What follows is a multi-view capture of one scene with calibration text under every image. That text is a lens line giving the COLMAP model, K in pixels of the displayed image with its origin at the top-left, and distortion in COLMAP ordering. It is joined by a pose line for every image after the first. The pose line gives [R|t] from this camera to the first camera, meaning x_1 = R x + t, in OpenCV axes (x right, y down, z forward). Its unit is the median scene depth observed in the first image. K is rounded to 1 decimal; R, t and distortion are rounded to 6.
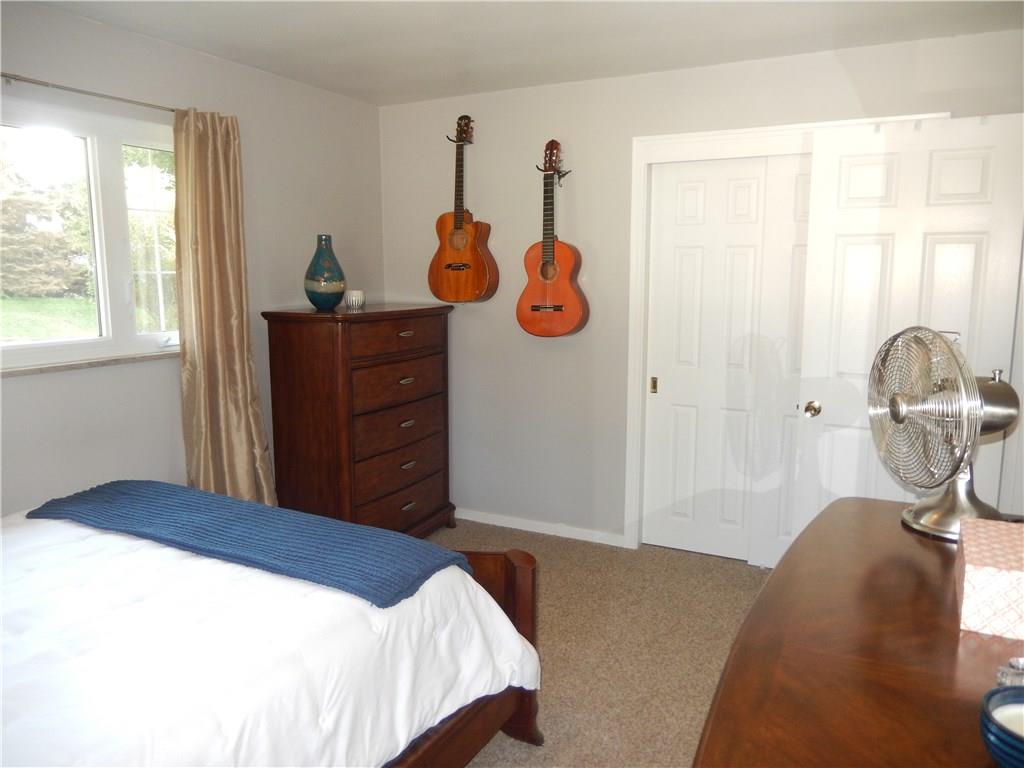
lens RADIAL K [[723.5, 0, 512.0], [0, 723.5, 384.0], [0, 0, 1]] dist [-0.100422, 0.005424]
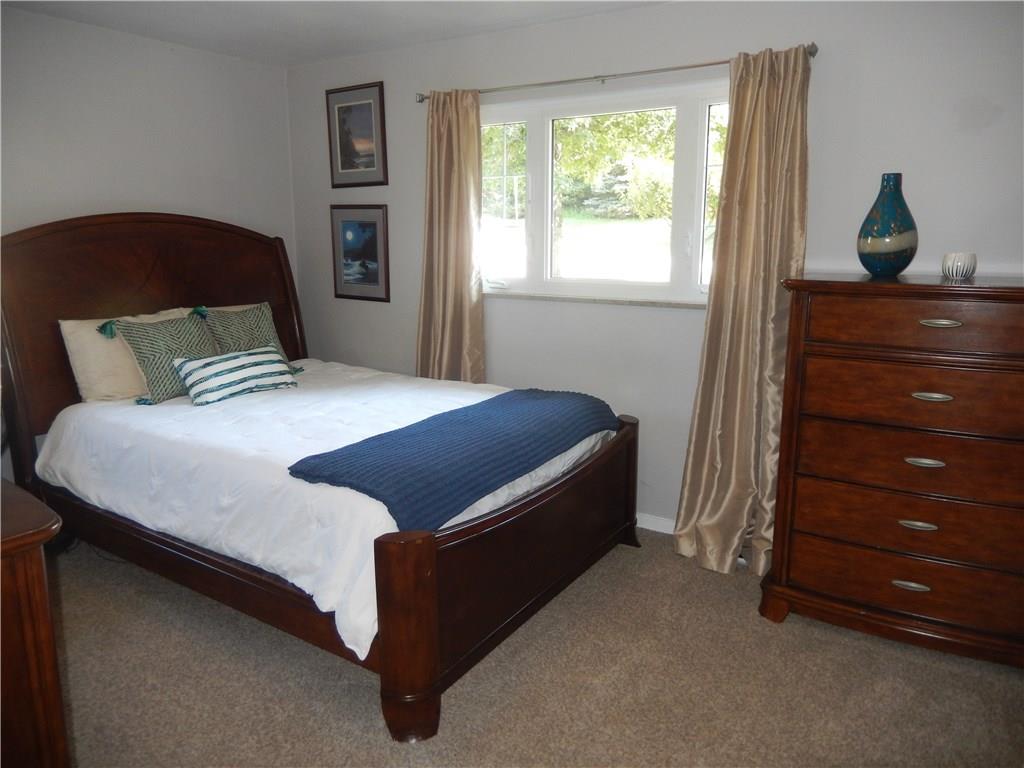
lens RADIAL K [[723.5, 0, 512.0], [0, 723.5, 384.0], [0, 0, 1]] dist [-0.100422, 0.005424]
pose [[-0.127037, 0.195844, -0.972372, 0.537055], [-0.133687, 0.967989, 0.212427, -0.104367], [0.982848, 0.156979, -0.096788, 0.755151]]
